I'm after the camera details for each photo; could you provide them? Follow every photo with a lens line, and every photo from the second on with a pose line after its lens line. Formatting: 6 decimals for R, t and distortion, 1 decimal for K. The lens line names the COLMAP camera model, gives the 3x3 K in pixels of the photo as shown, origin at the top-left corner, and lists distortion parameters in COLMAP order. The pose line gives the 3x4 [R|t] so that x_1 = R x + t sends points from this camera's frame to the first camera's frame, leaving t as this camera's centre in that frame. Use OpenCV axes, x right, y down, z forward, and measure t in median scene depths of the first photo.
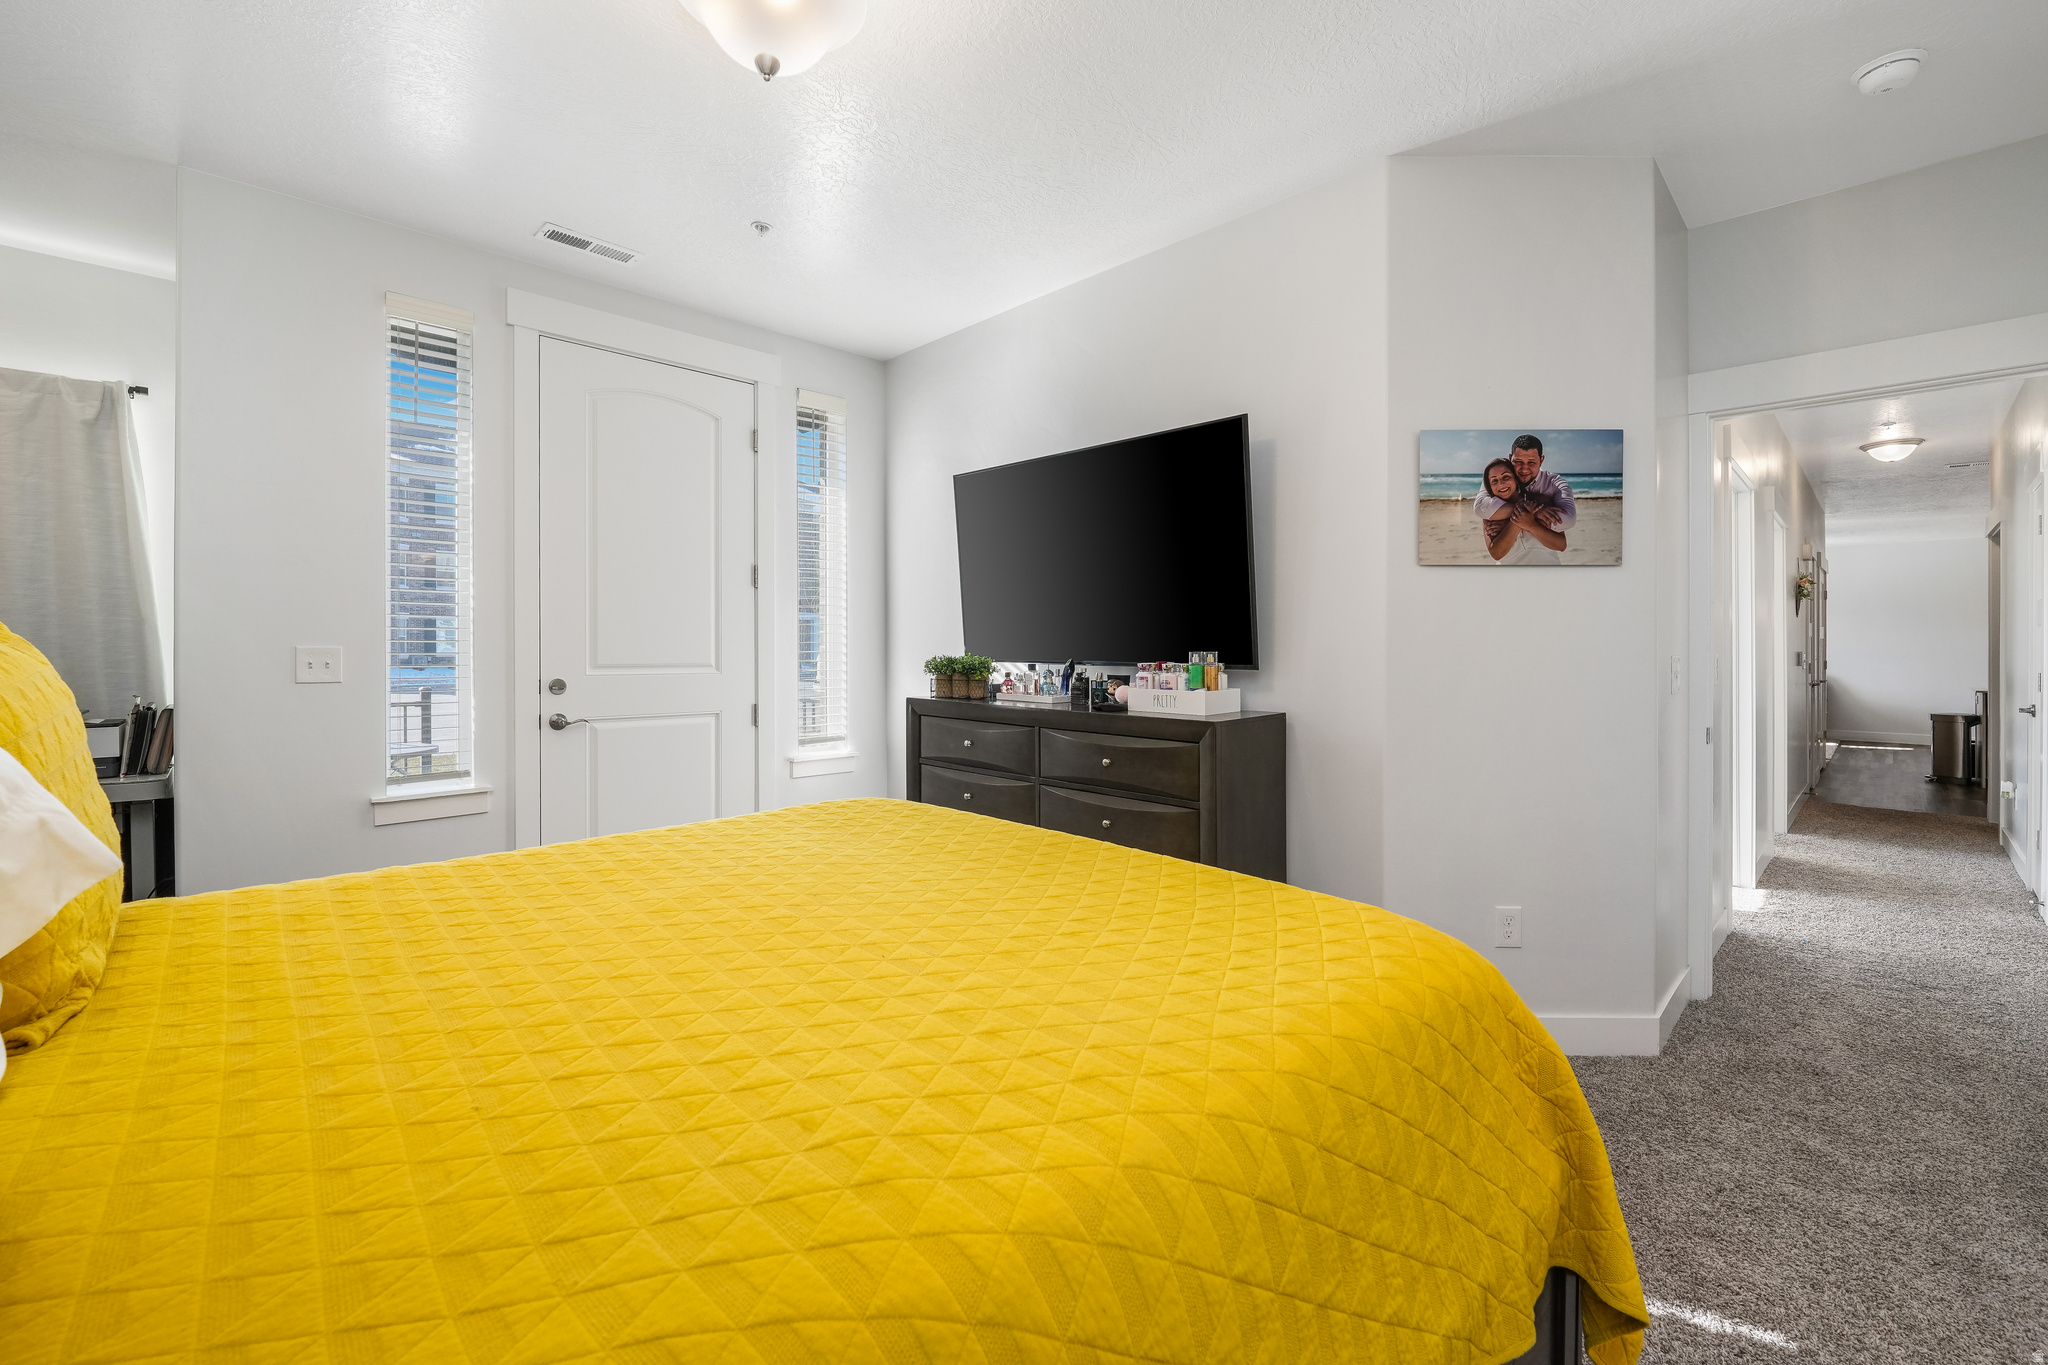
lens RADIAL K [[857.0, 0, 1022.3], [0, 857.0, 641.2], [0, 0, 1]] dist [-0.020481, -0.000046]
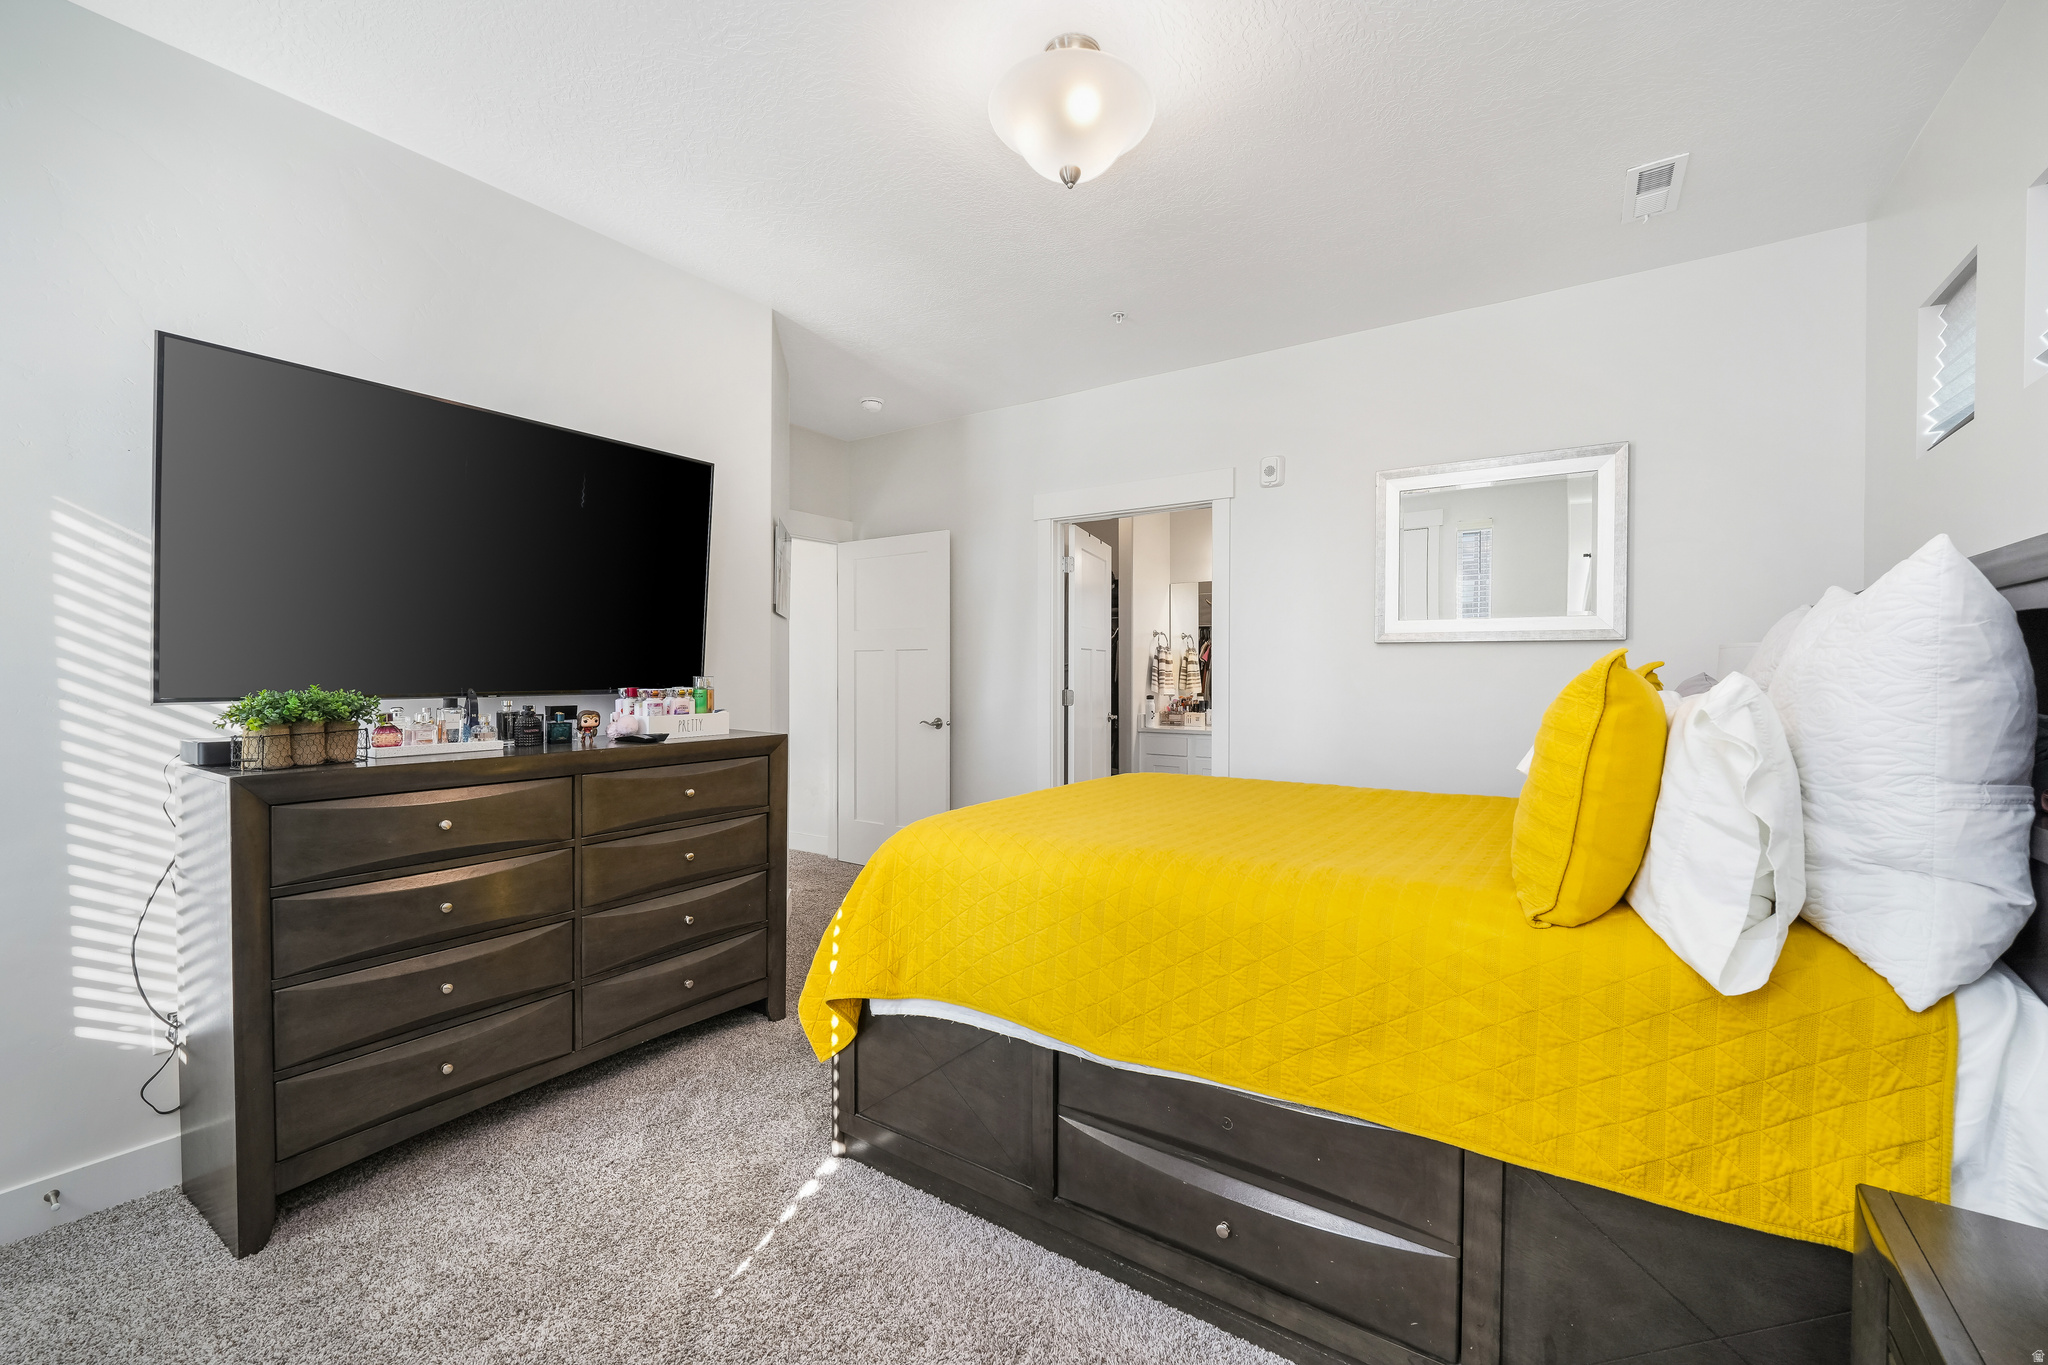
lens RADIAL K [[822.0, 0, 1018.3], [0, 822.0, 697.2], [0, 0, 1]] dist [-0.007939, -0.000148]
pose [[-0.190364, -0.034316, 0.981114, -0.859103], [-0.005013, 0.999410, 0.033983, 0.000780], [-0.981701, 0.001551, -0.190424, 0.796212]]
